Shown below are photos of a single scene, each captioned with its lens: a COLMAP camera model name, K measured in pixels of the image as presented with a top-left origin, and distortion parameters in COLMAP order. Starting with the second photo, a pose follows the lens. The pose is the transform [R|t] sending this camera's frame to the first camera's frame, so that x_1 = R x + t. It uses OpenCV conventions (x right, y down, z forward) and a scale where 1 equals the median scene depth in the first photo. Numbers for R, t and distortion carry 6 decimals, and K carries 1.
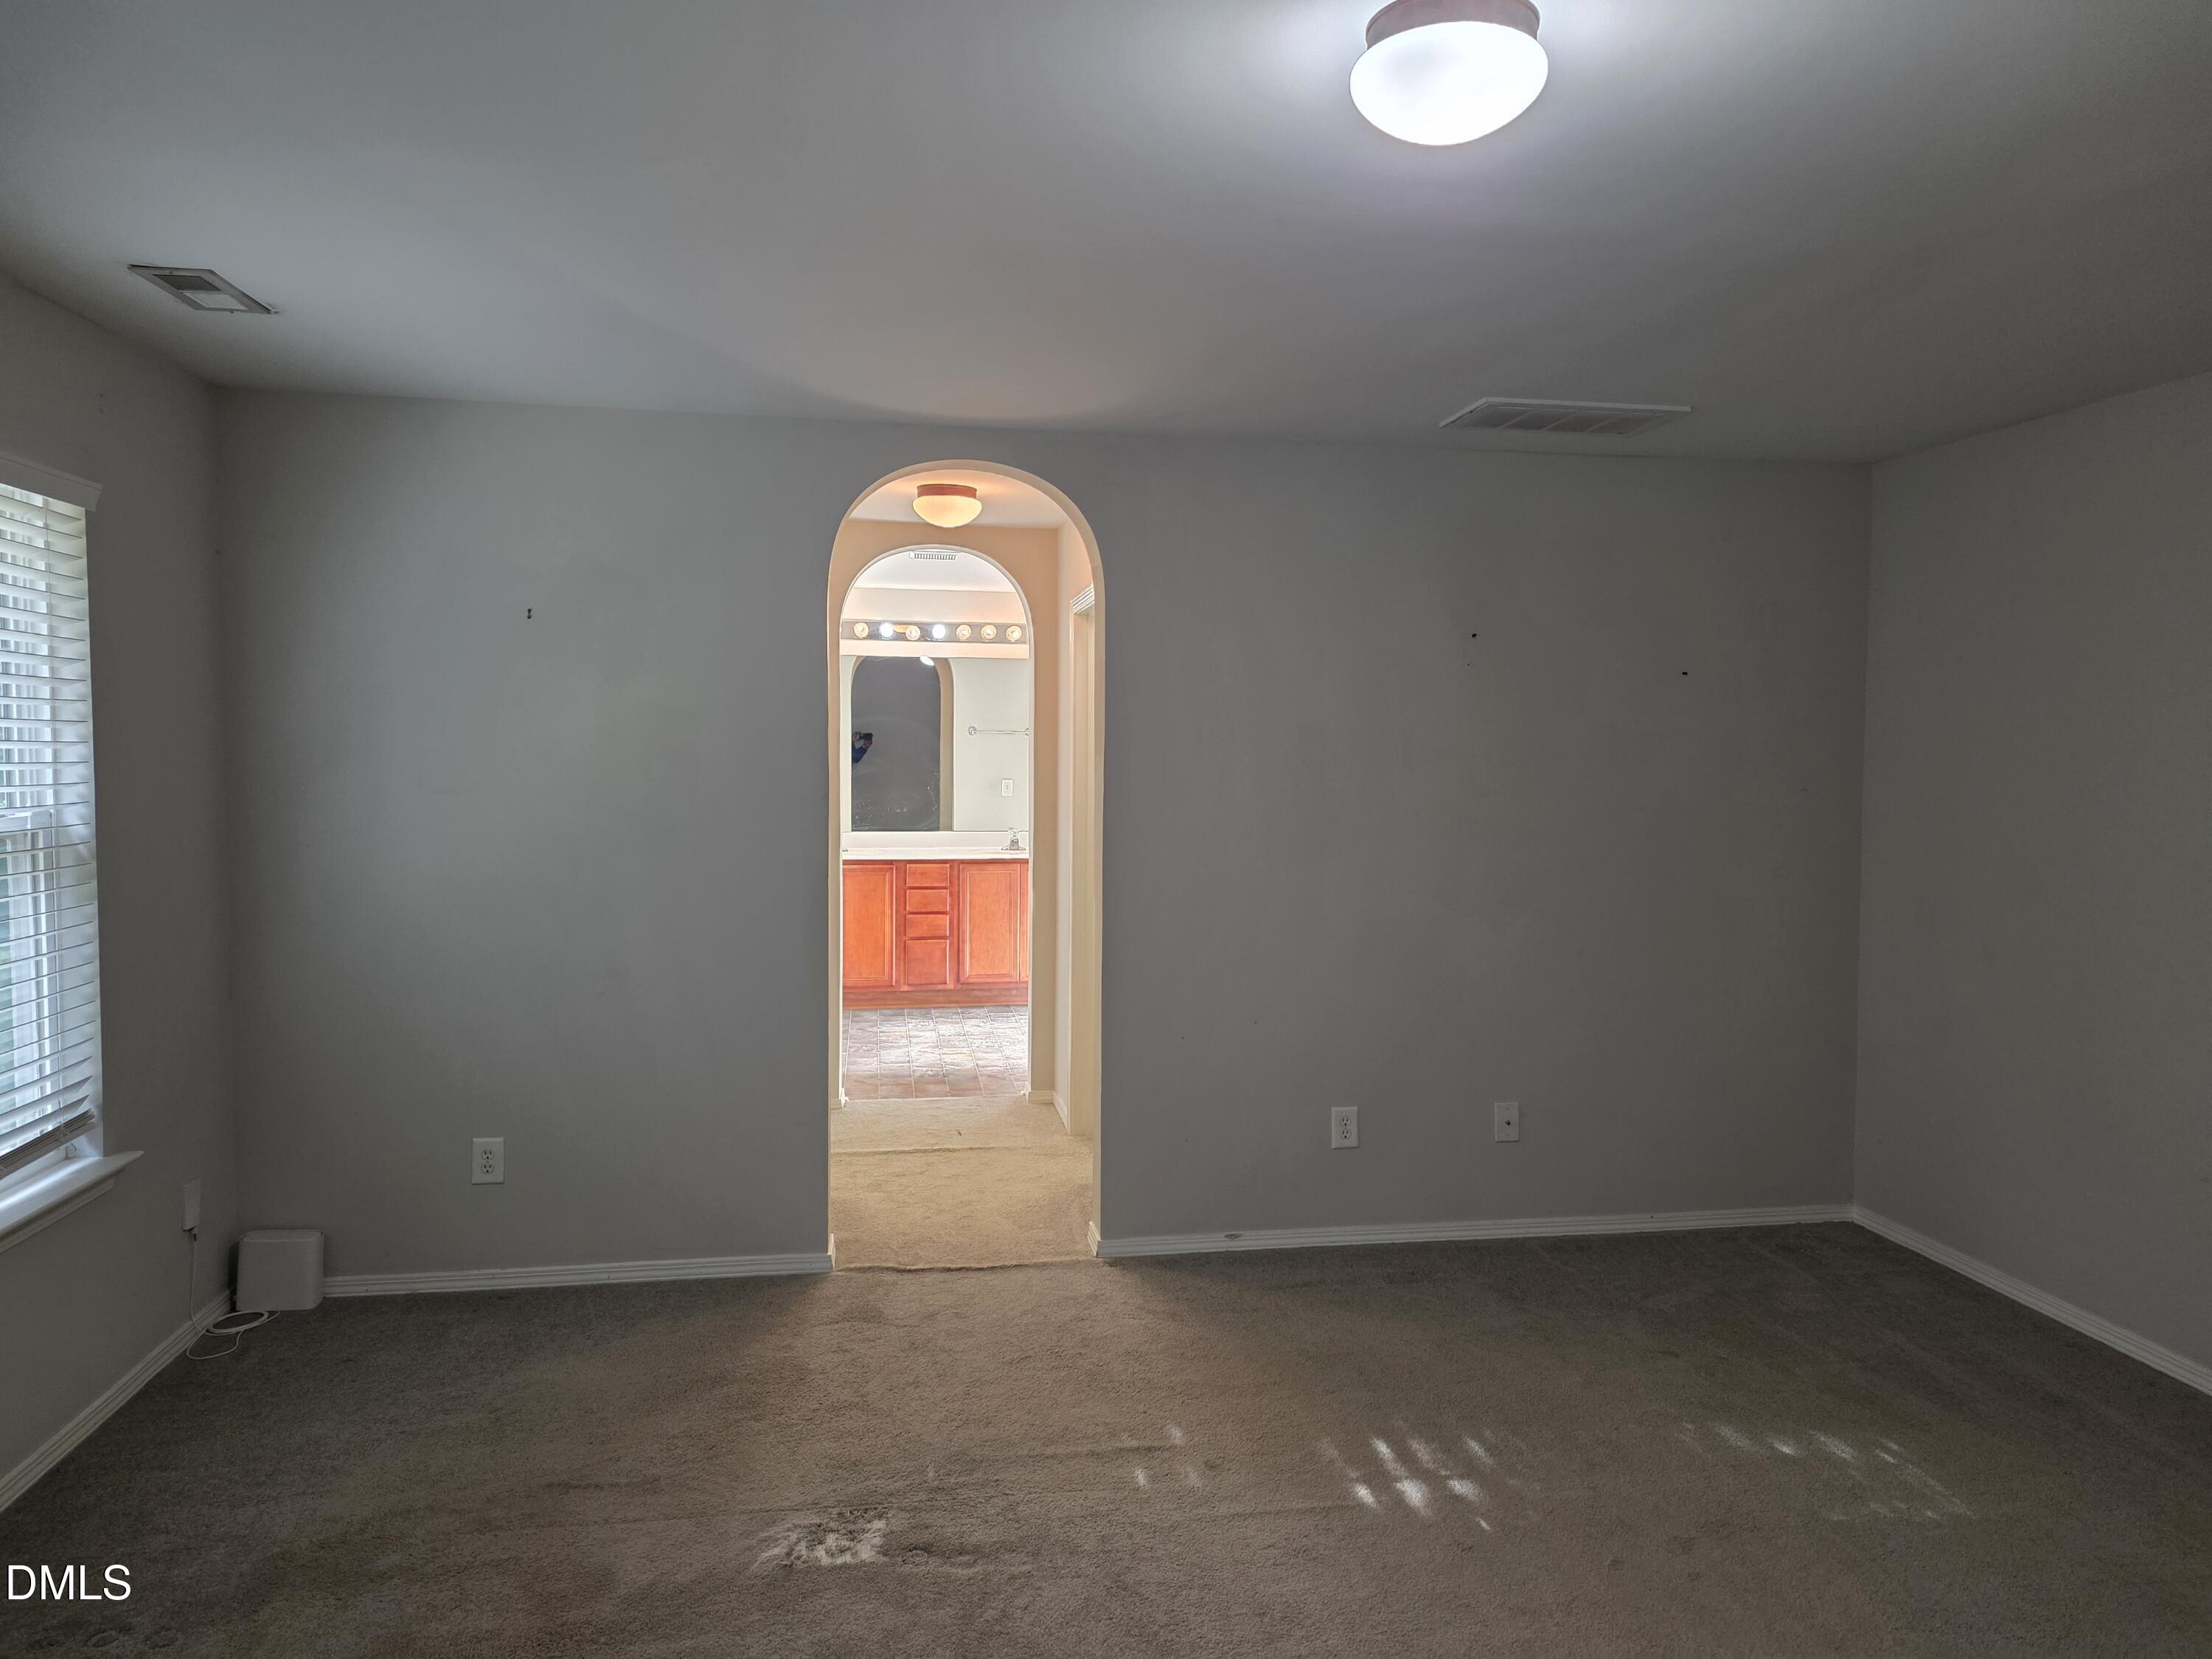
lens RADIAL K [[1481.7, 0, 1107.2], [0, 1481.7, 846.7], [0, 0, 1]] dist [0.065806, -0.060399]
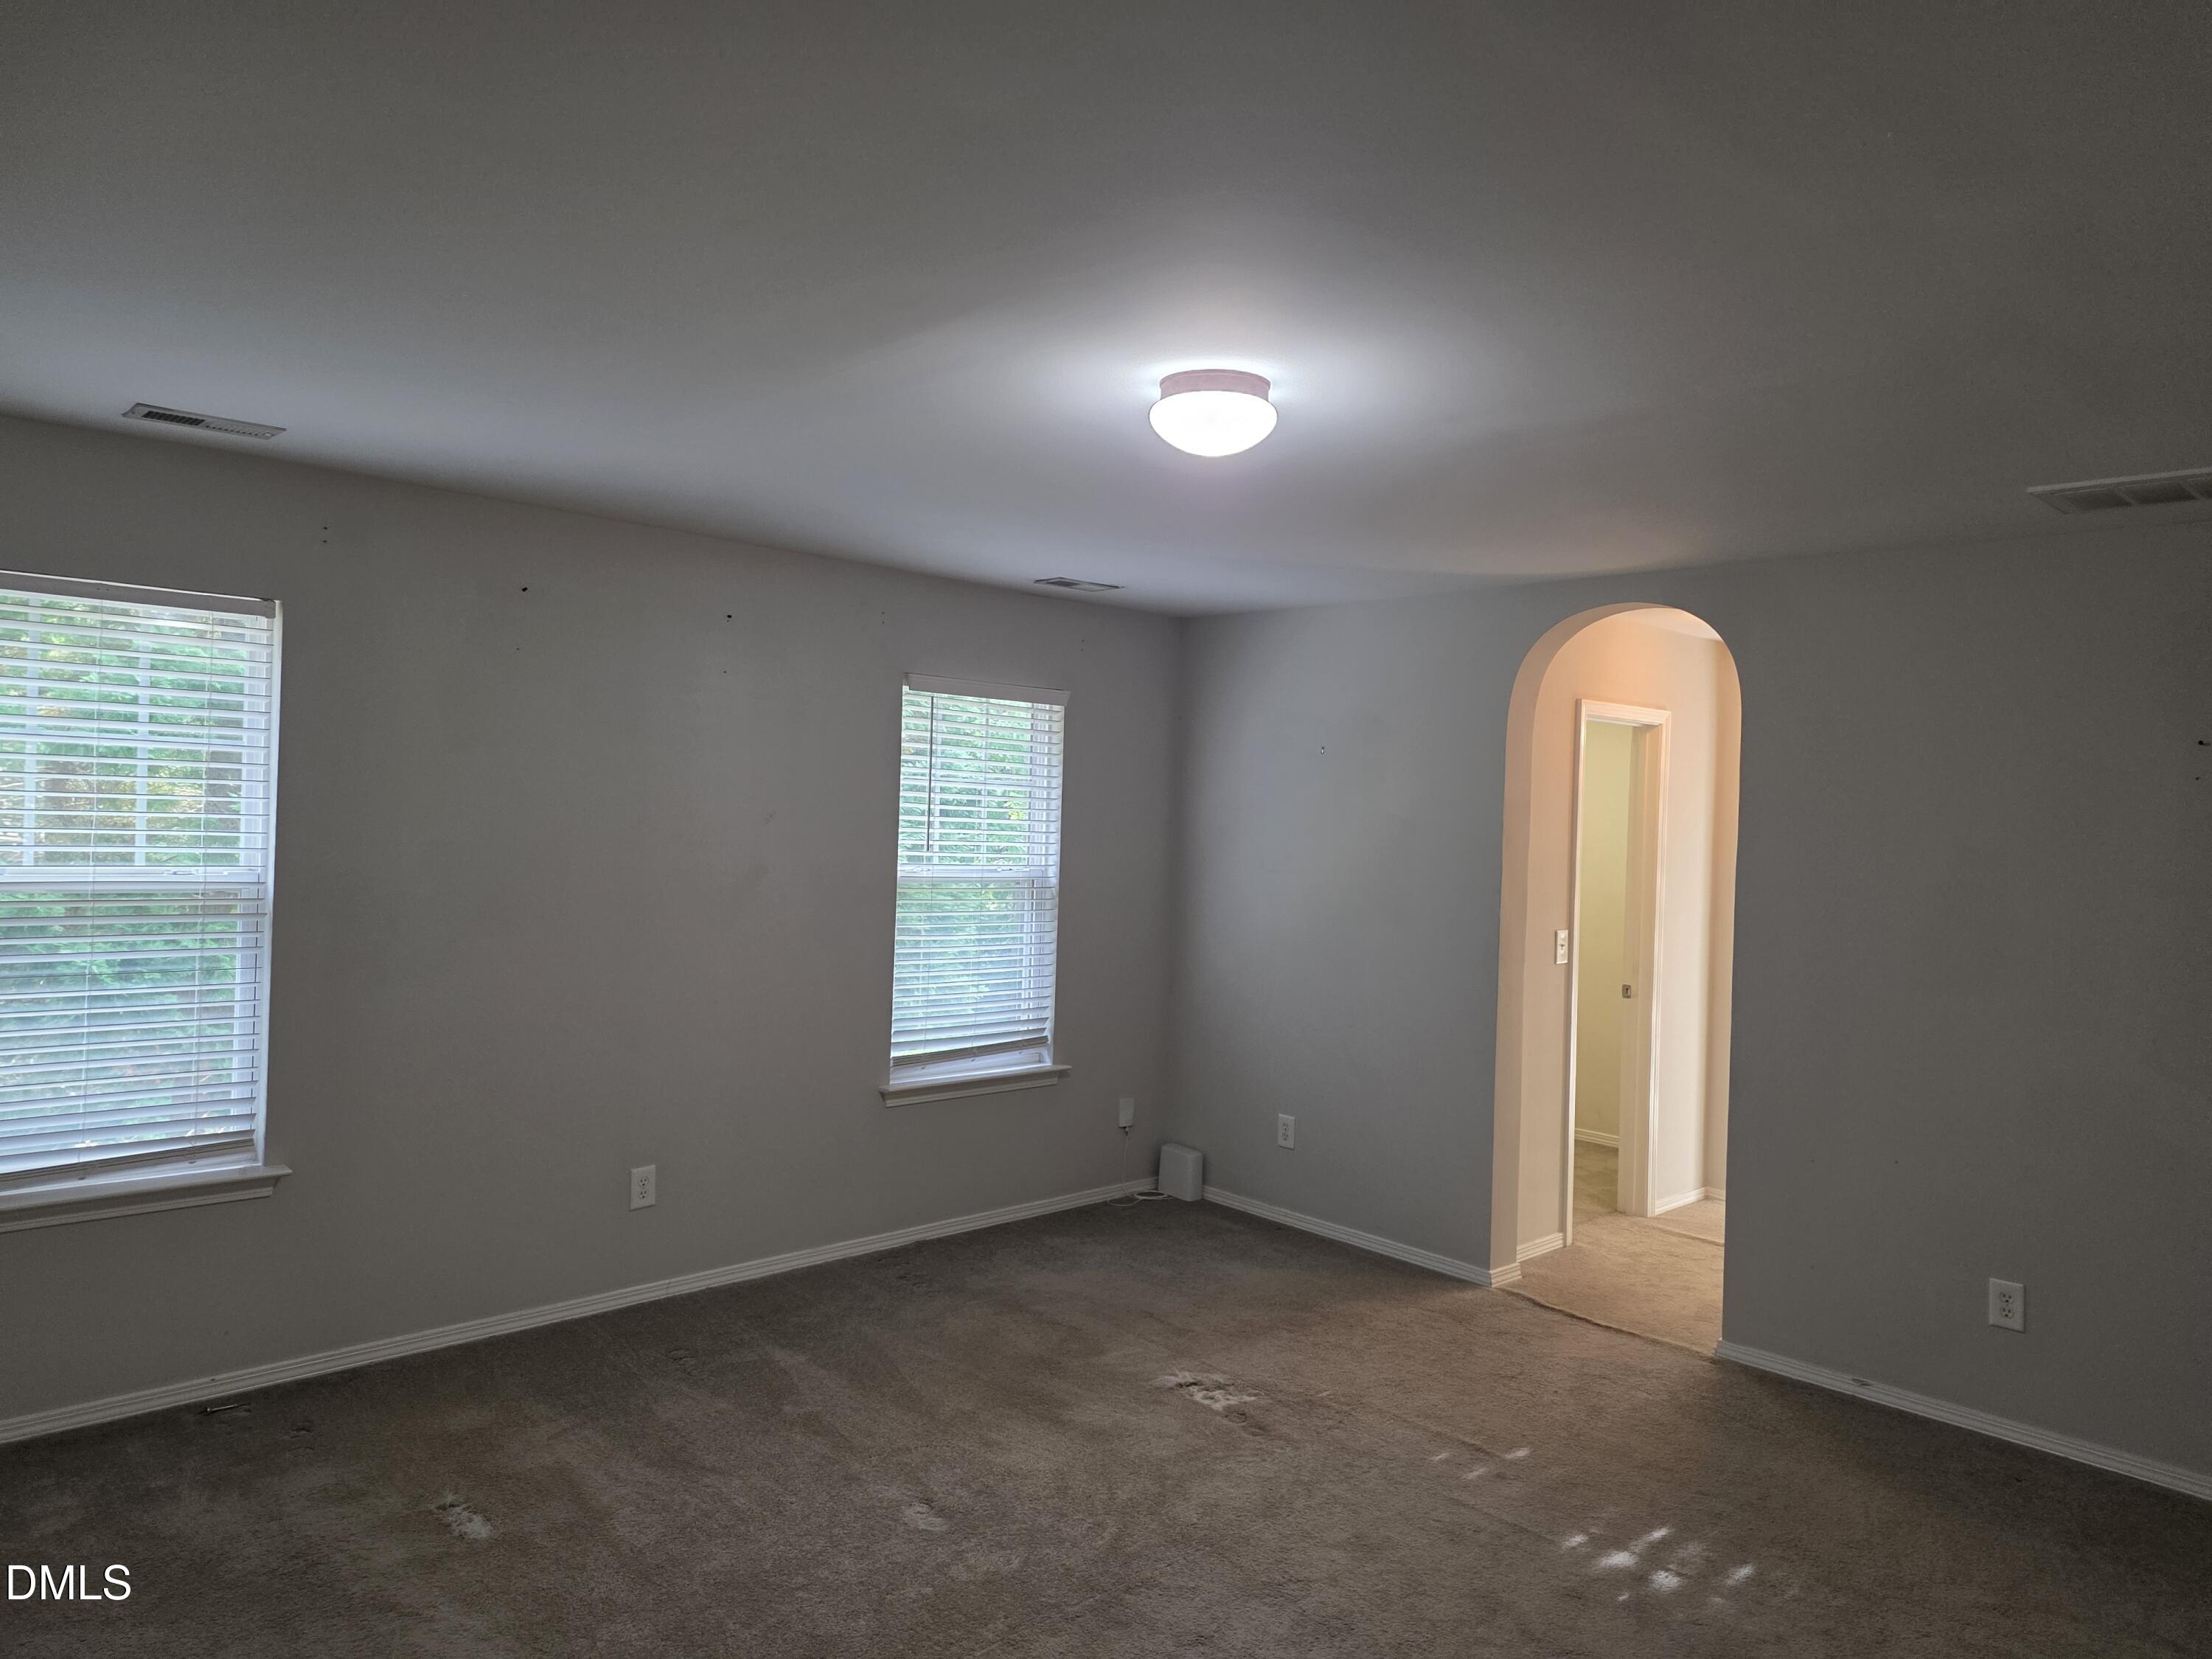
lens RADIAL K [[1481.7, 0, 1107.4], [0, 1481.7, 814.1], [0, 0, 1]] dist [0.065806, -0.060399]
pose [[0.568240, 0.018813, -0.822648, 0.687004], [-0.091096, 0.995032, -0.040169, -0.020215], [0.817805, 0.097766, 0.567130, 0.027517]]
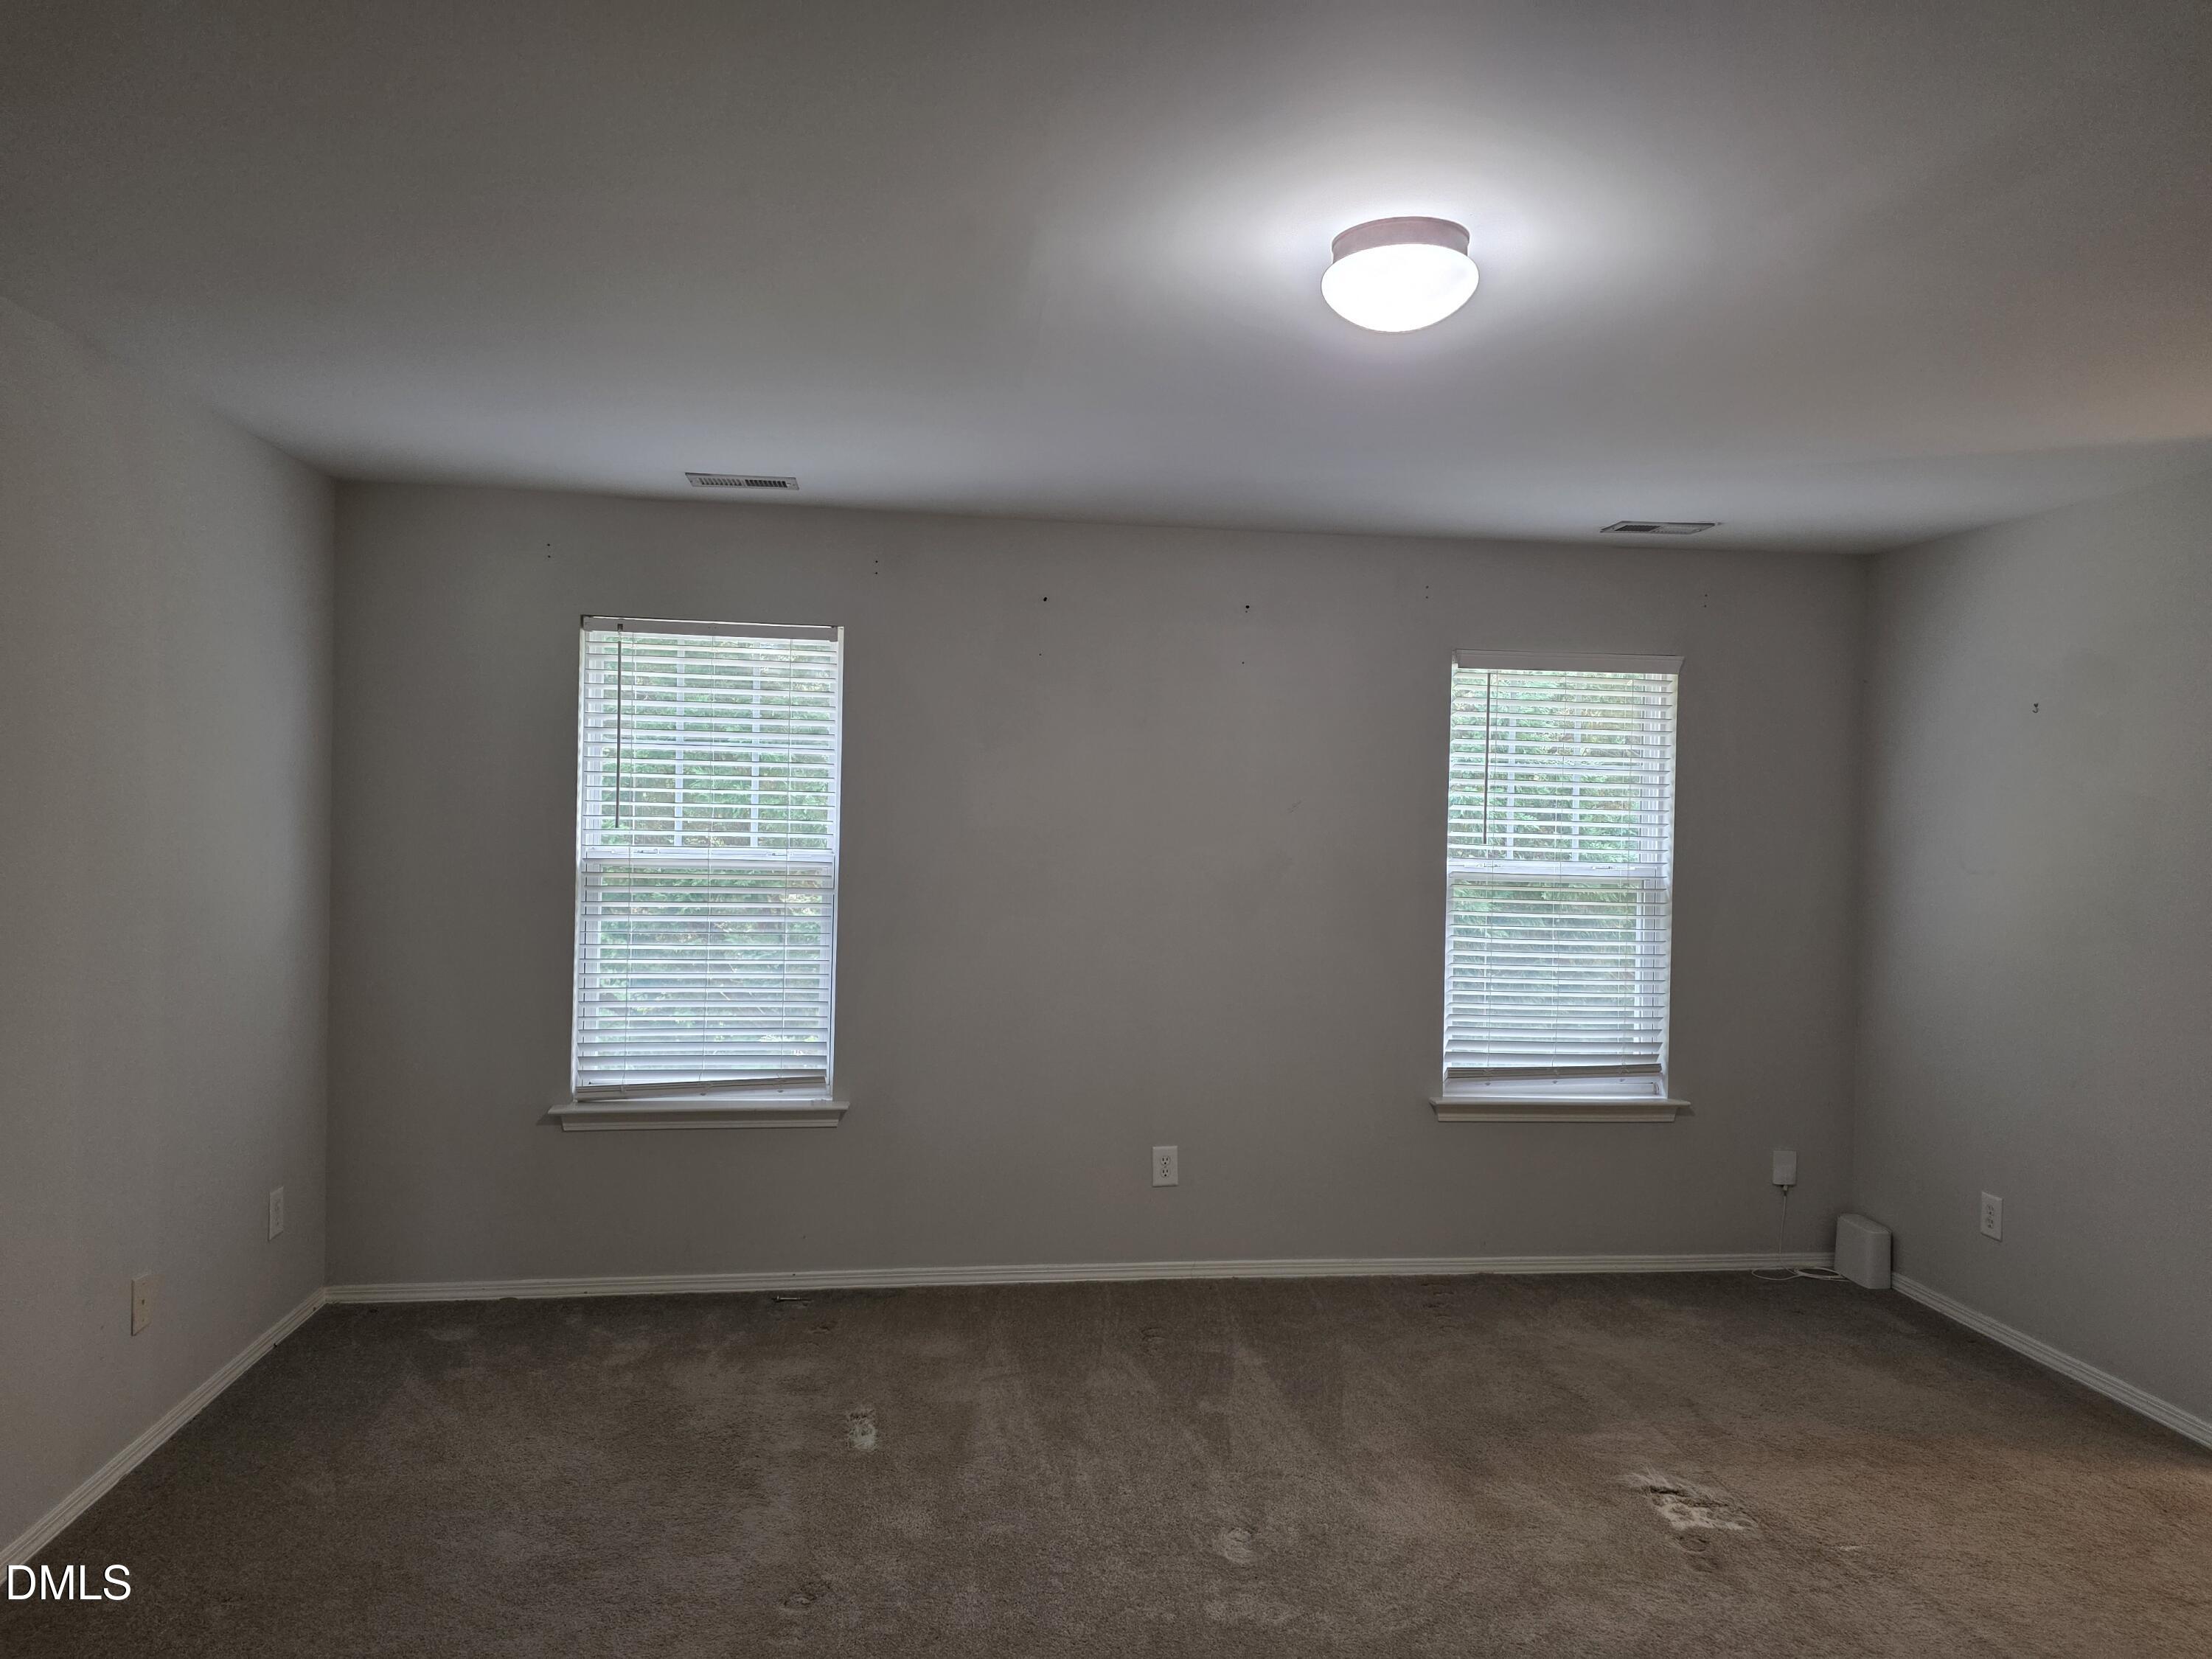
lens RADIAL K [[1481.7, 0, 1129.9], [0, 1481.7, 840.3], [0, 0, 1]] dist [0.065806, -0.060399]
pose [[-0.014338, 0.015458, -0.999778, 0.714746], [-0.092068, 0.995612, 0.016714, -0.022686], [0.995649, 0.092287, -0.012852, 0.390205]]
